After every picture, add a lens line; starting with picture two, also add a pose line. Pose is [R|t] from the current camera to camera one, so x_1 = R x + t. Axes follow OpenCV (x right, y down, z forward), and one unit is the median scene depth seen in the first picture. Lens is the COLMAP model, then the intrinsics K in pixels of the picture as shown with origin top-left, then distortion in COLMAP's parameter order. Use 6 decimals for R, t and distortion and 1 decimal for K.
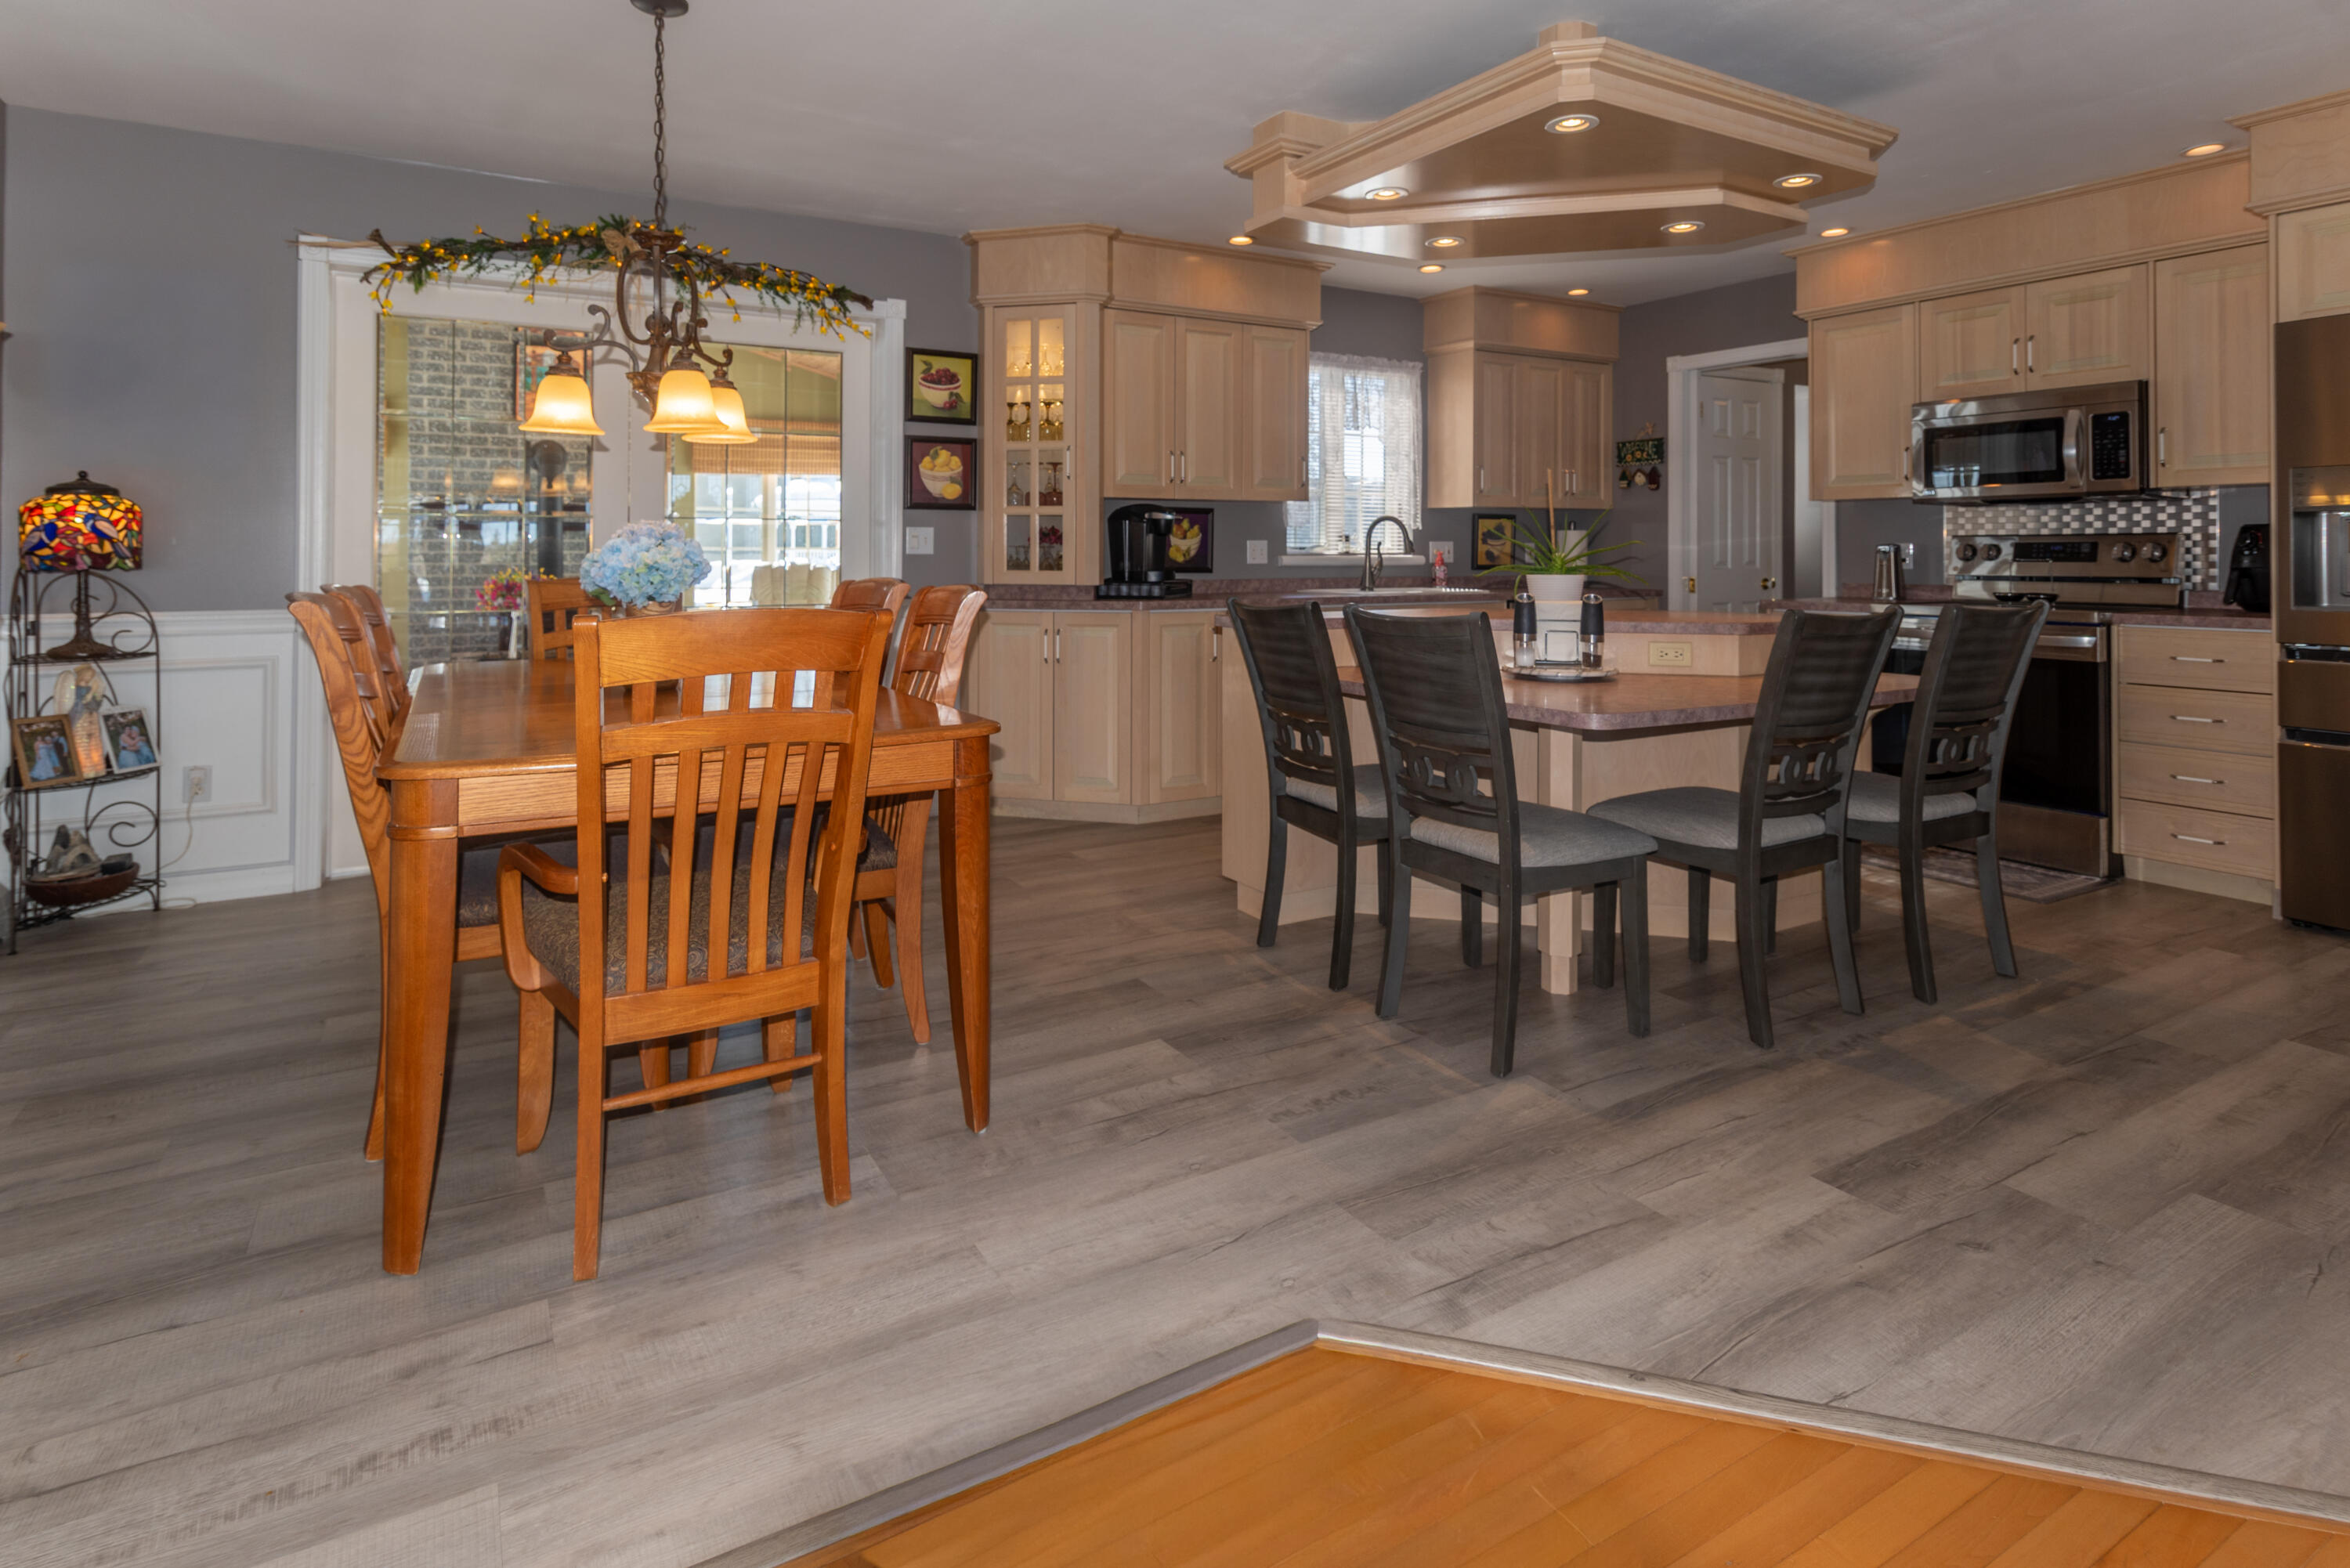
lens RADIAL K [[1187.8, 0, 1227.1], [0, 1187.8, 534.8], [0, 0, 1]] dist [0.002129, -0.000800]
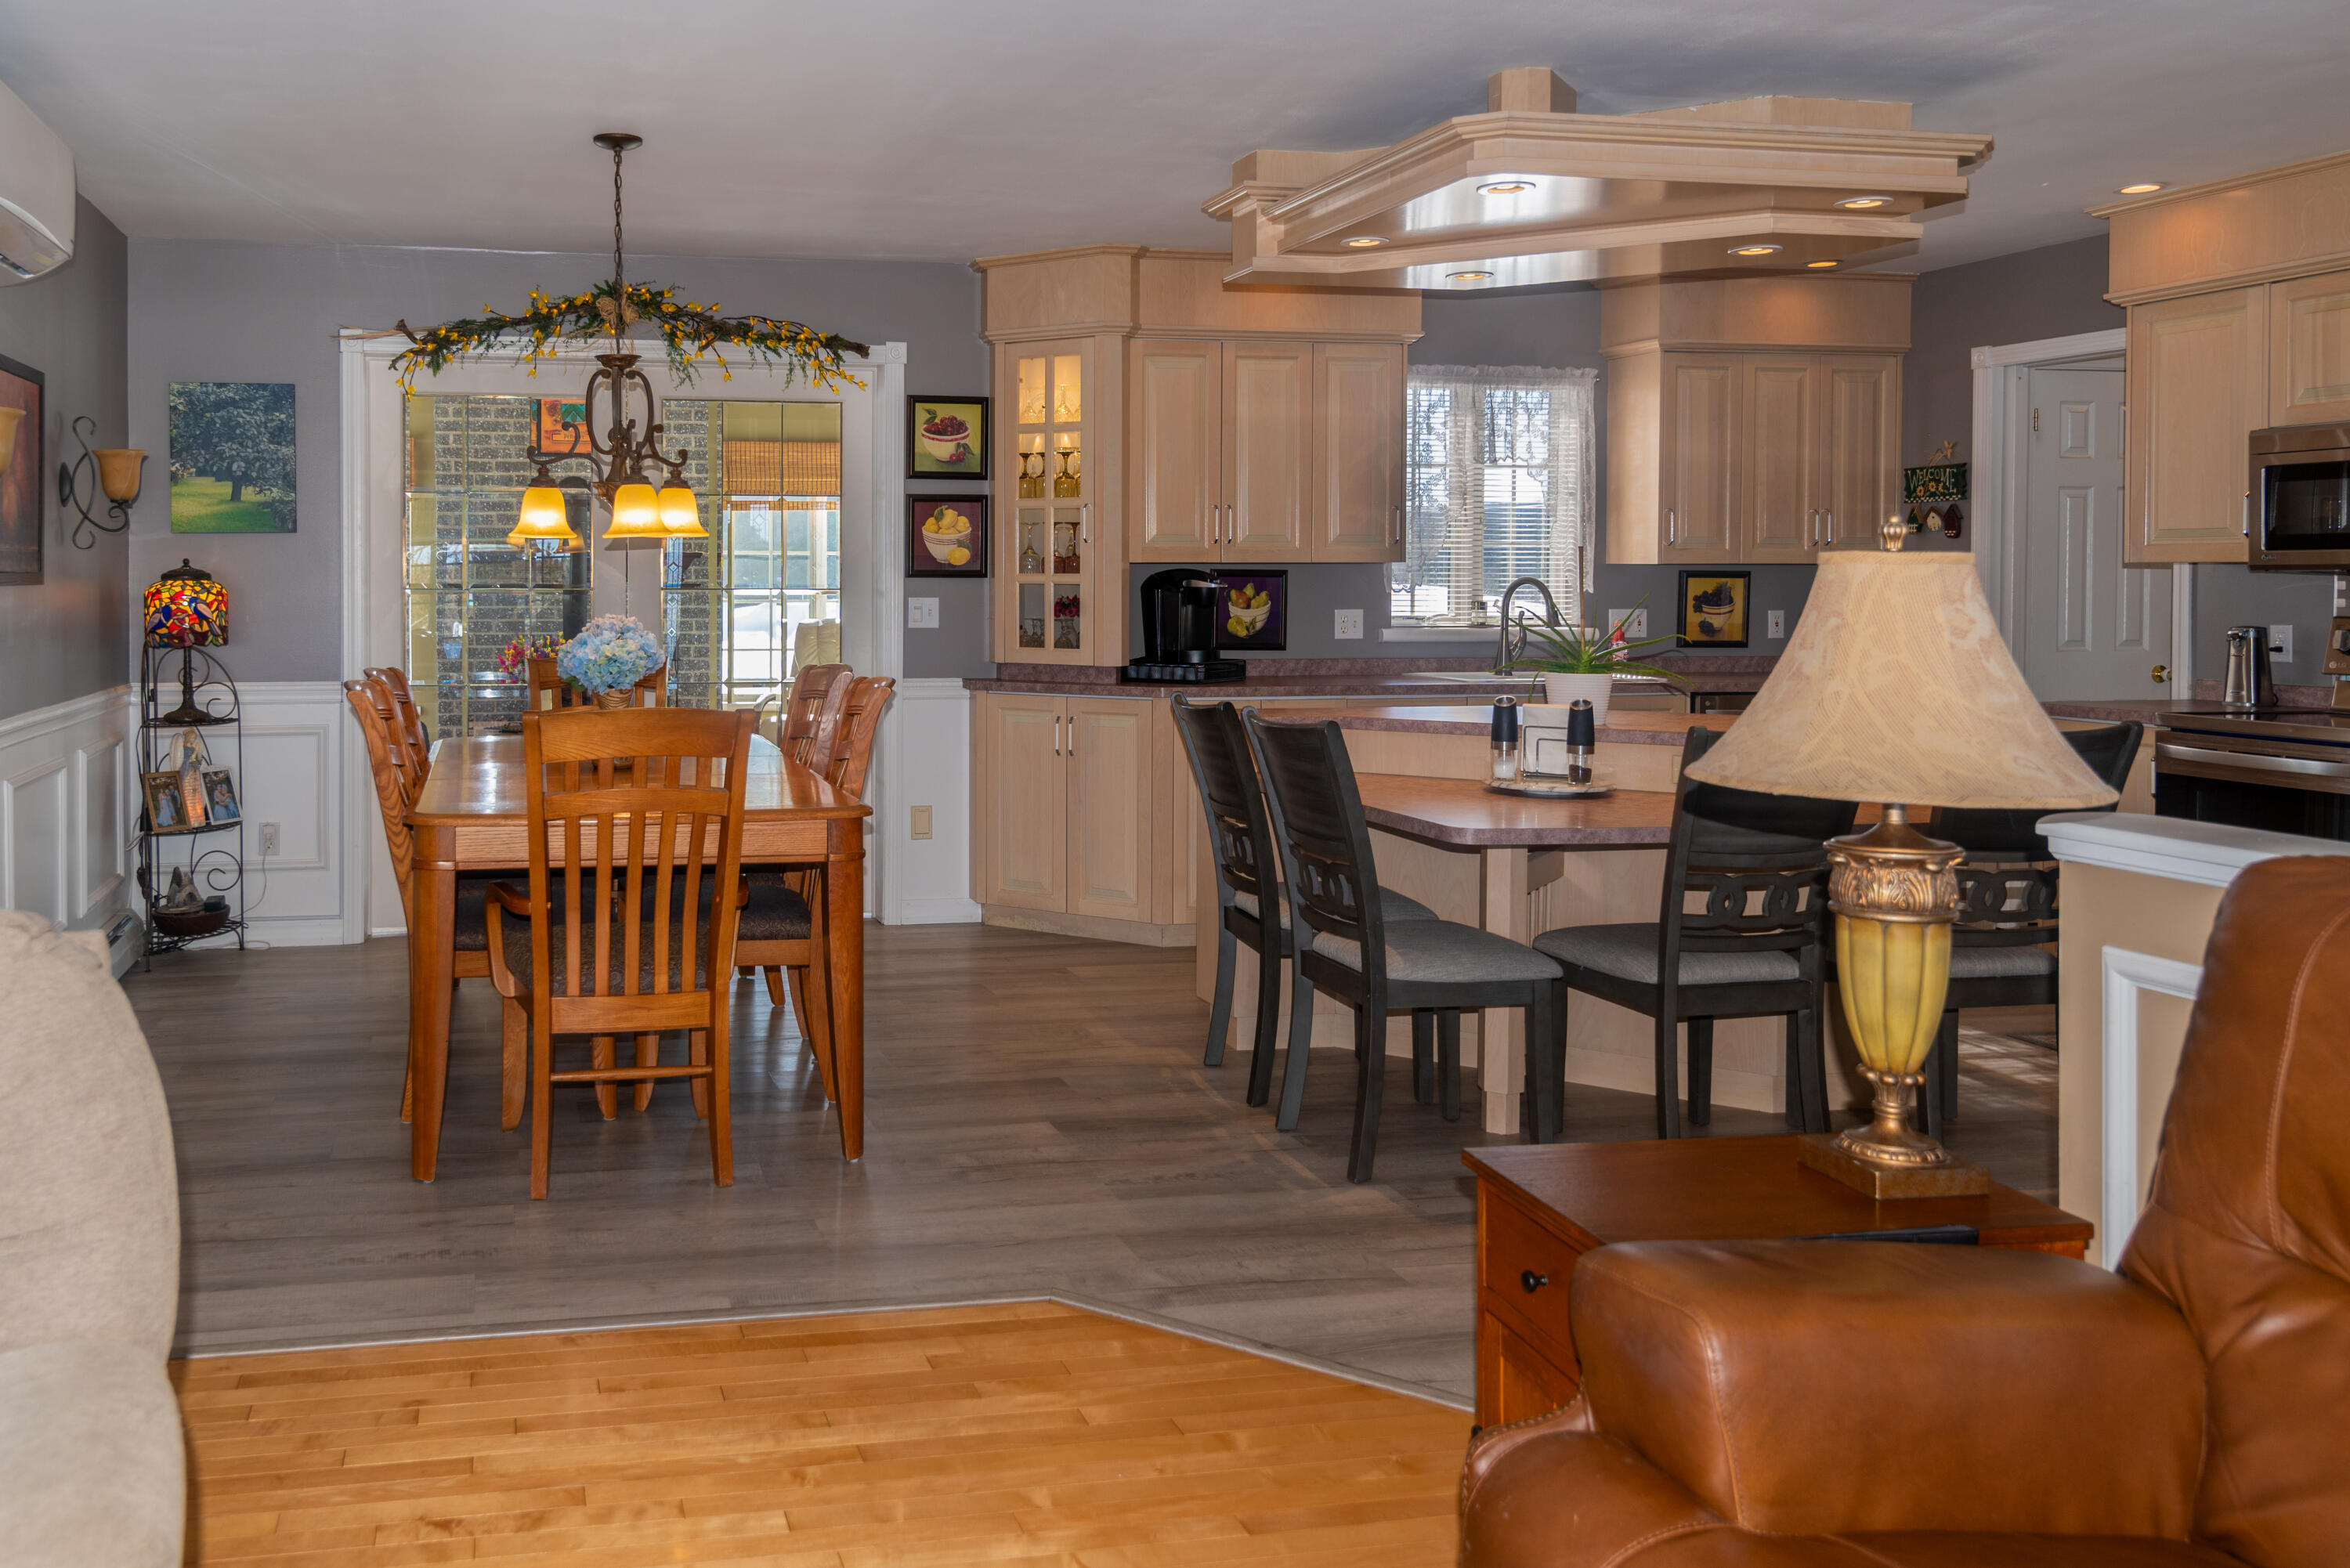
lens RADIAL K [[1889.3, 0, 962.6], [0, 1889.3, 607.3], [0, 0, 1]] dist [-0.004058, 0.002239]
pose [[0.944137, 0.008584, -0.329441, 0.293997], [0.001745, 0.999517, 0.031044, -0.053920], [0.329548, -0.029884, 0.943666, -0.404106]]
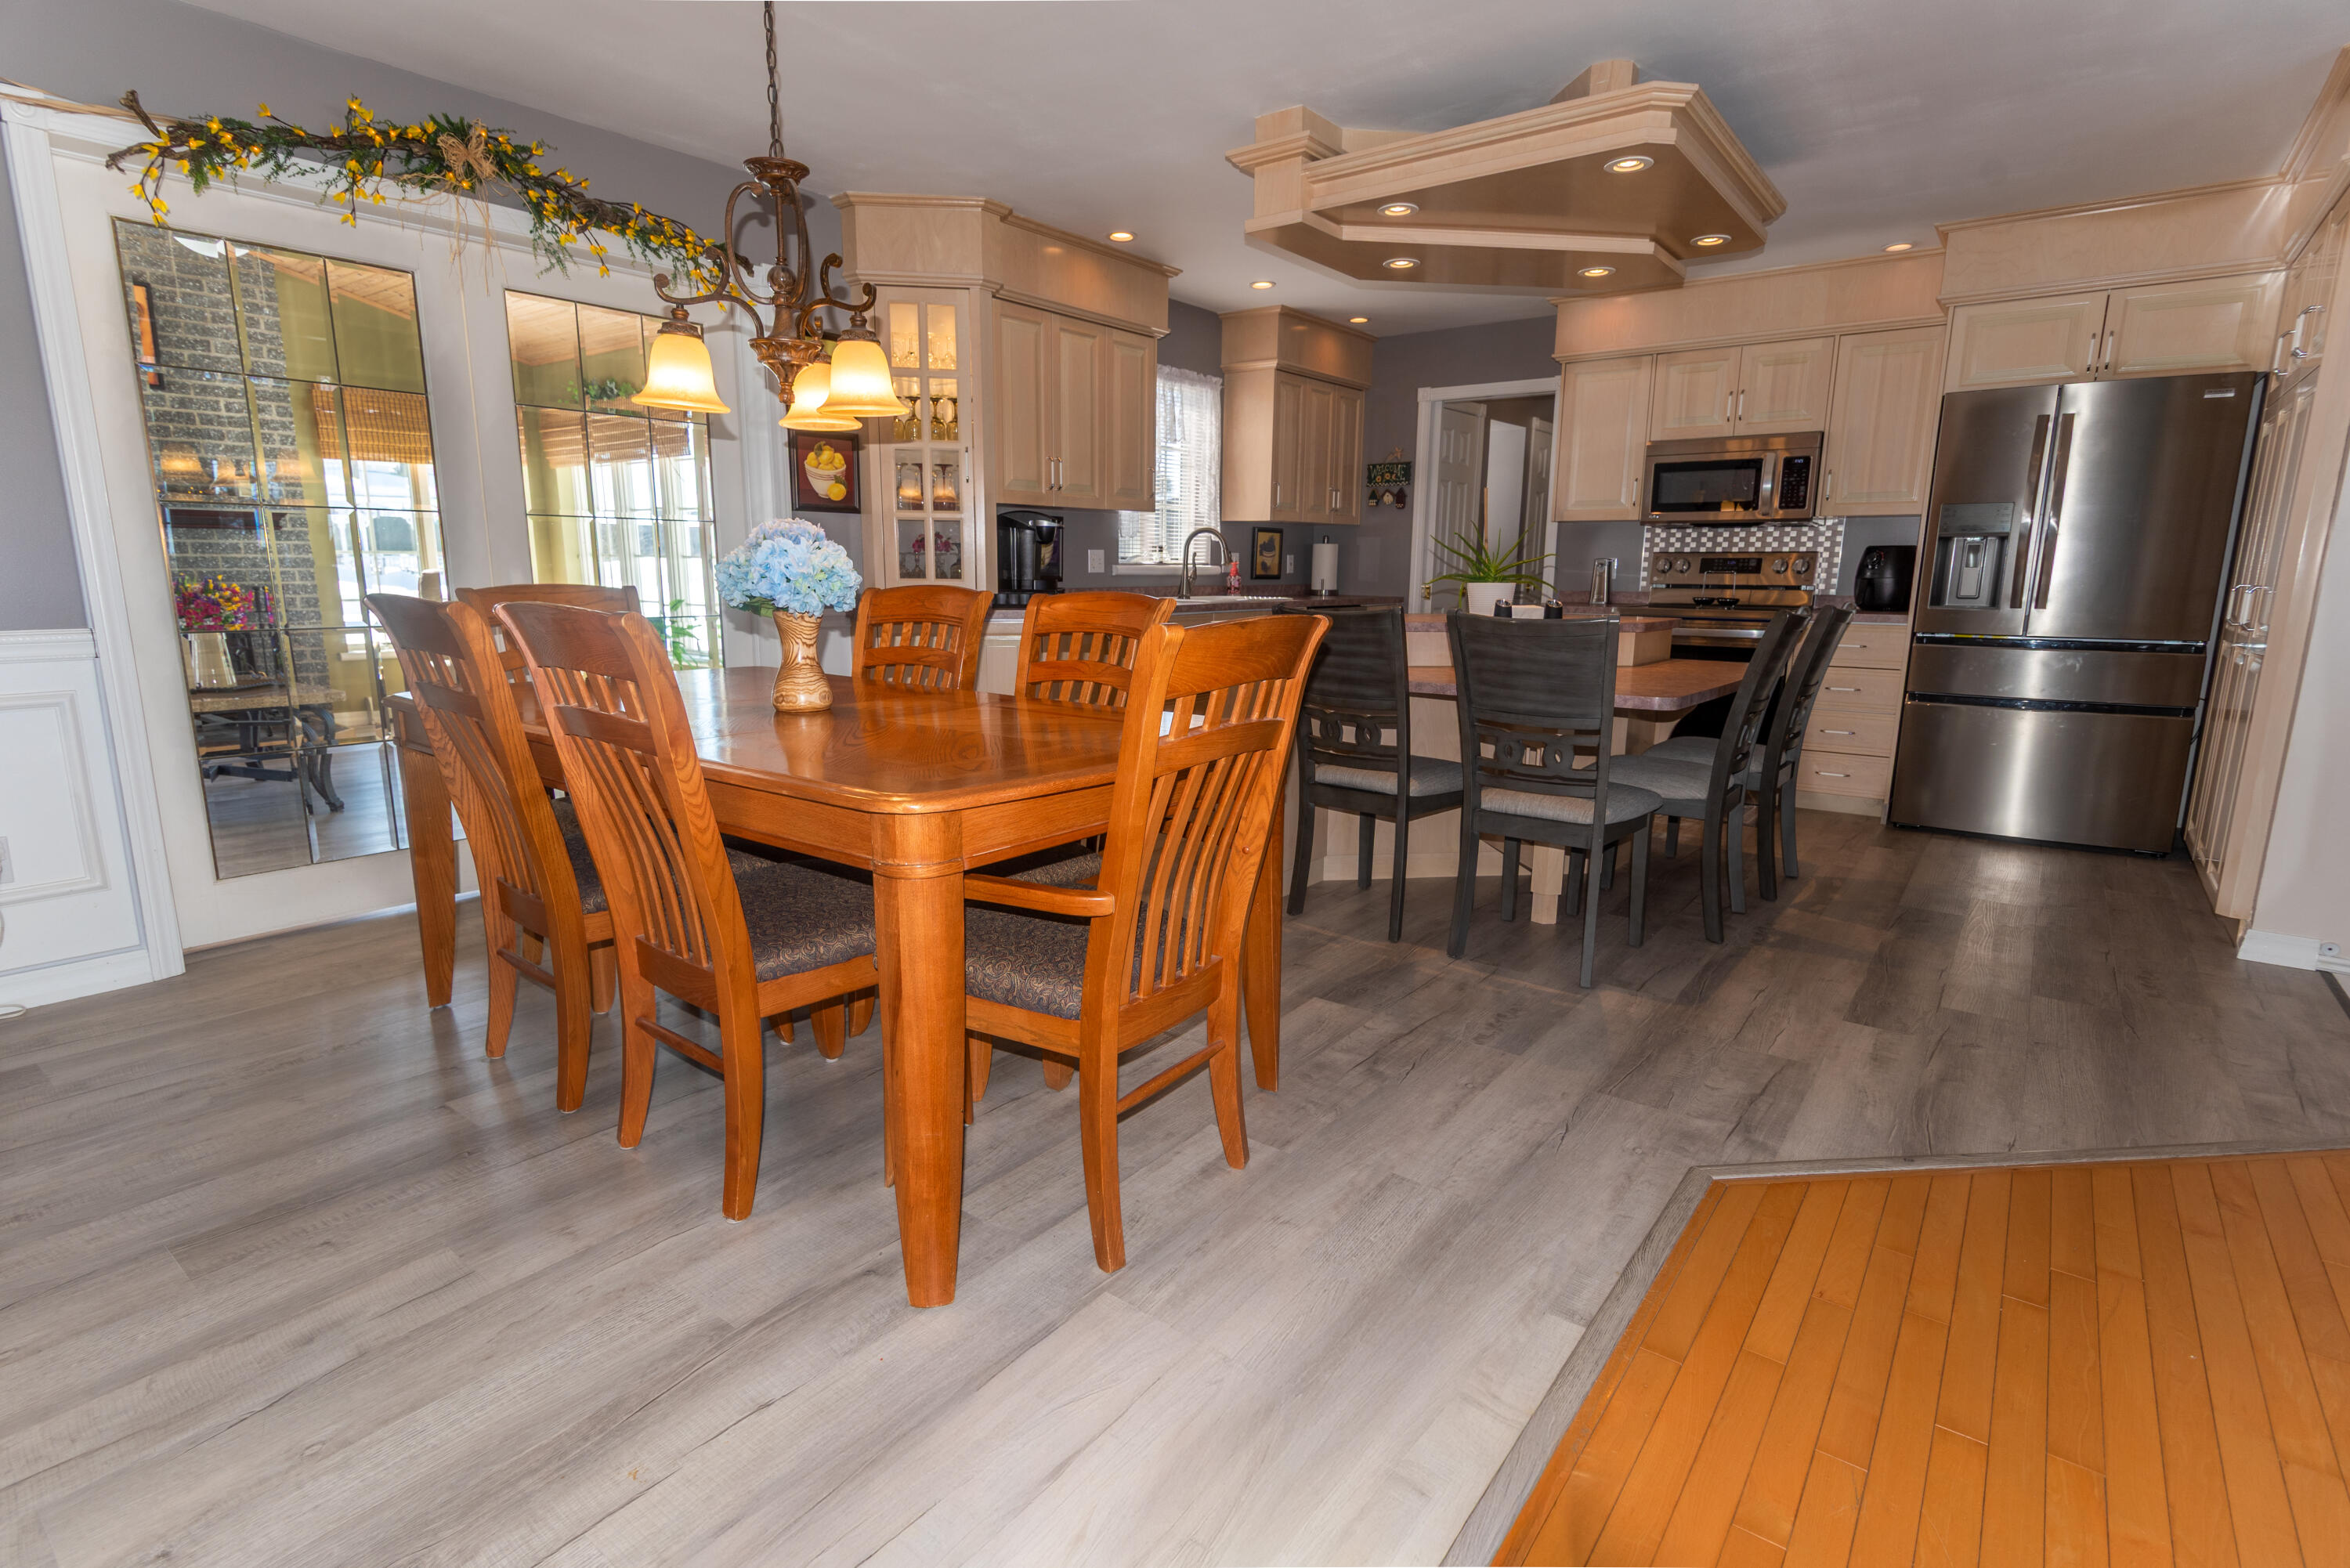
lens RADIAL K [[1104.9, 0, 1188.8], [0, 1104.9, 773.5], [0, 0, 1]] dist [0.000354, -0.000108]
pose [[0.932610, -0.060788, 0.355729, -0.378244], [-0.012199, 0.979839, 0.199418, 0.004502], [-0.360679, -0.190319, 0.913066, 0.085639]]
